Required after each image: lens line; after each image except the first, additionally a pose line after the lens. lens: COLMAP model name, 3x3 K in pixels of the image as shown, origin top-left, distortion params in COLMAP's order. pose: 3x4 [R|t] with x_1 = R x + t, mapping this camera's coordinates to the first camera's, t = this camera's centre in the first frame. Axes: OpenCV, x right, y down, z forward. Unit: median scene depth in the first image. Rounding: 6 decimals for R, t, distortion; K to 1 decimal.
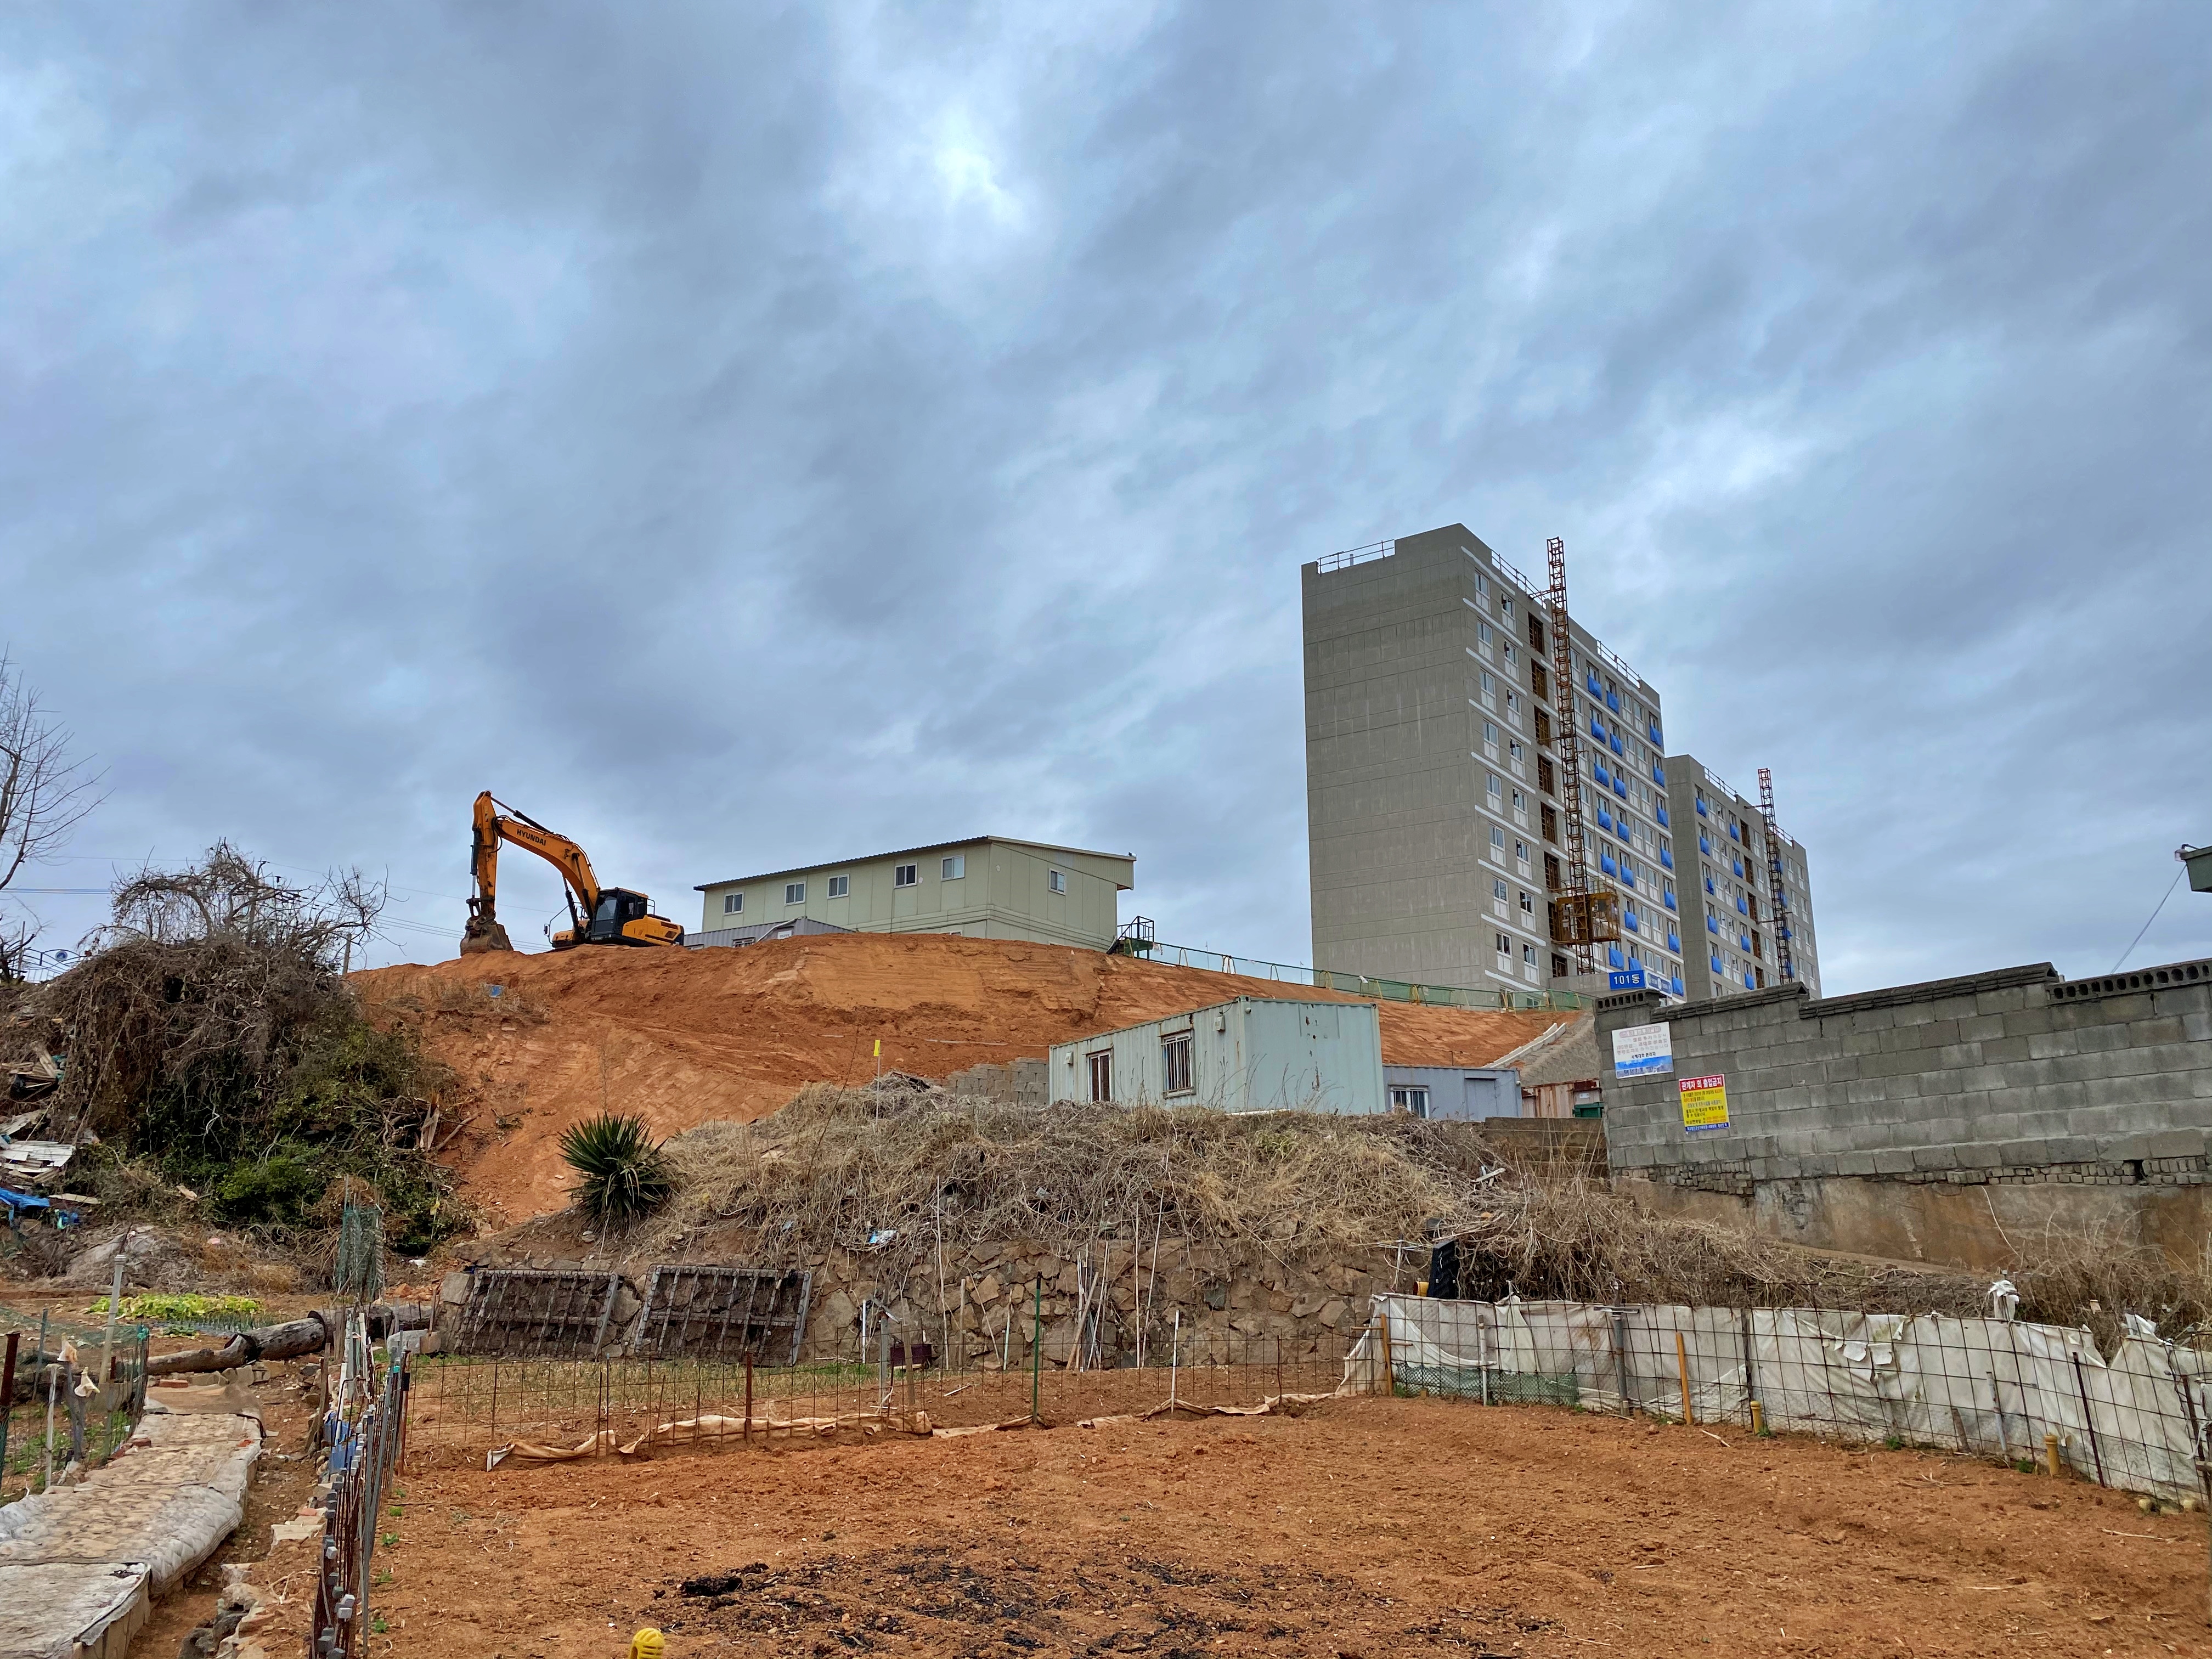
lens RADIAL K [[1714.8, 0, 1106.0], [0, 1714.8, 829.5], [0, 0, 1]] dist [0.063391, -0.064278]
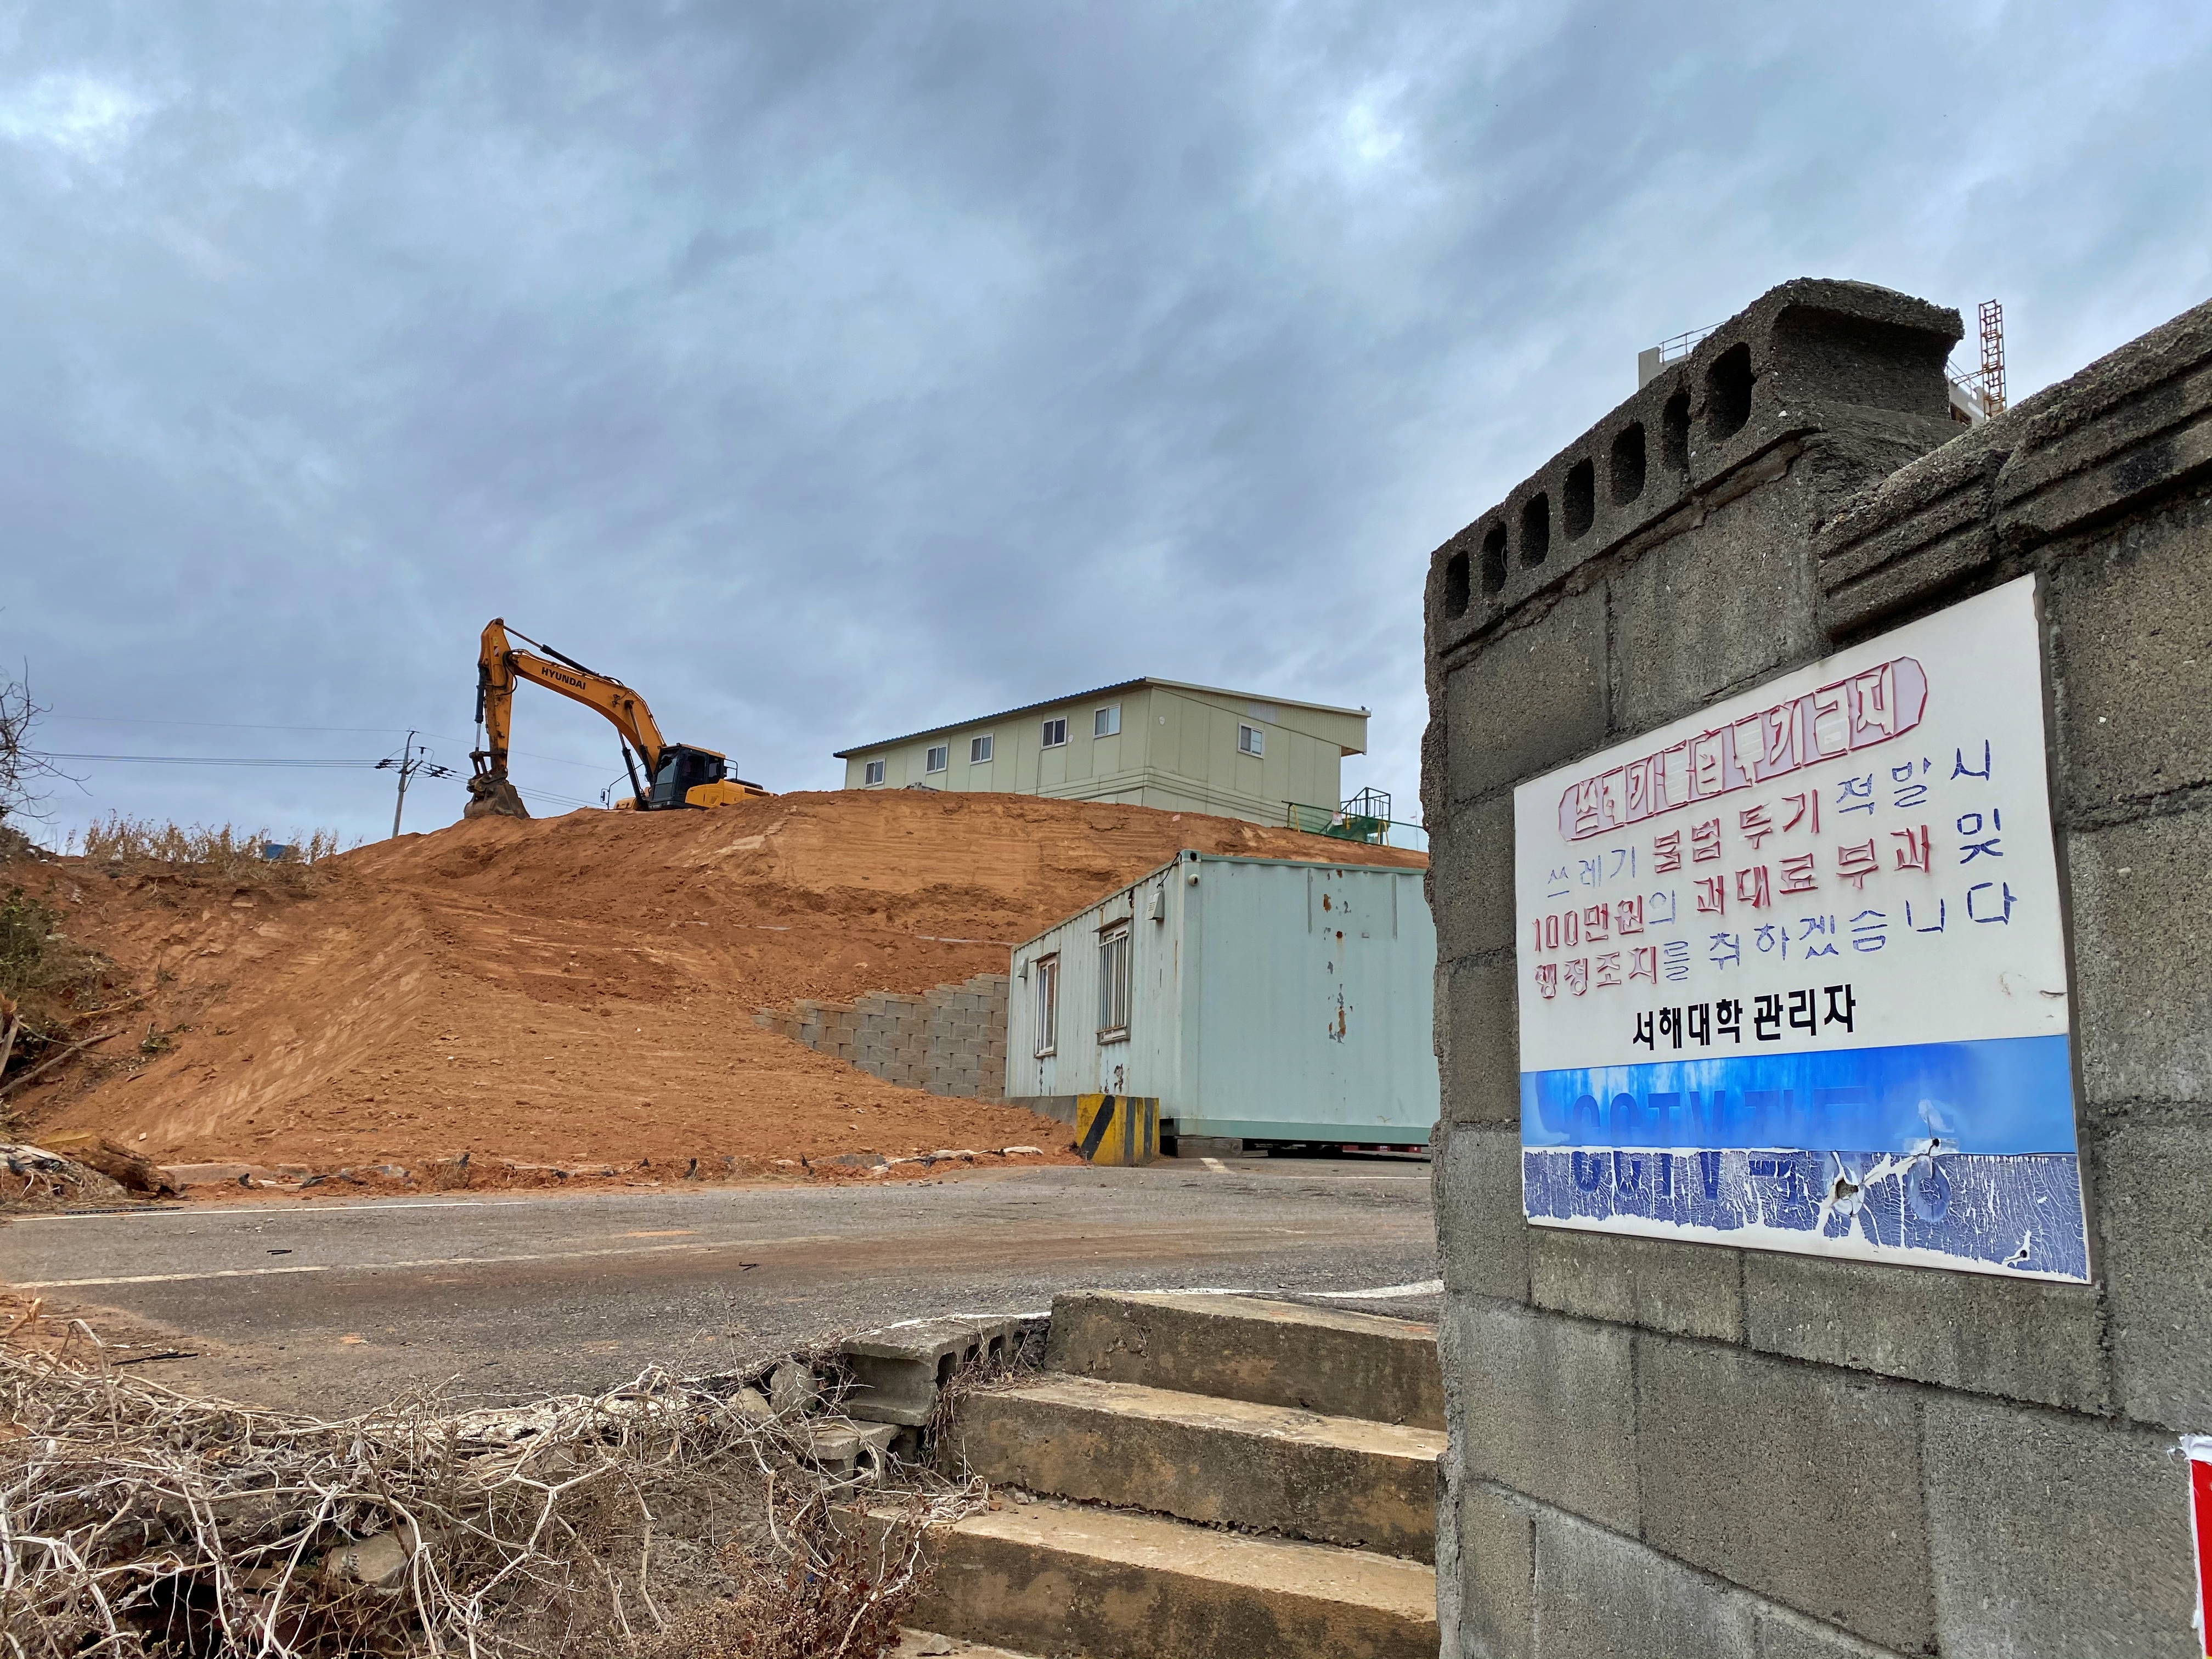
lens RADIAL K [[1714.8, 0, 1106.0], [0, 1714.8, 829.5], [0, 0, 1]] dist [0.063391, -0.064278]
pose [[0.975078, 0.006125, -0.221779, 0.093469], [0.005305, 0.998689, 0.050904, 0.036360], [0.221800, -0.050812, 0.973767, 0.282911]]
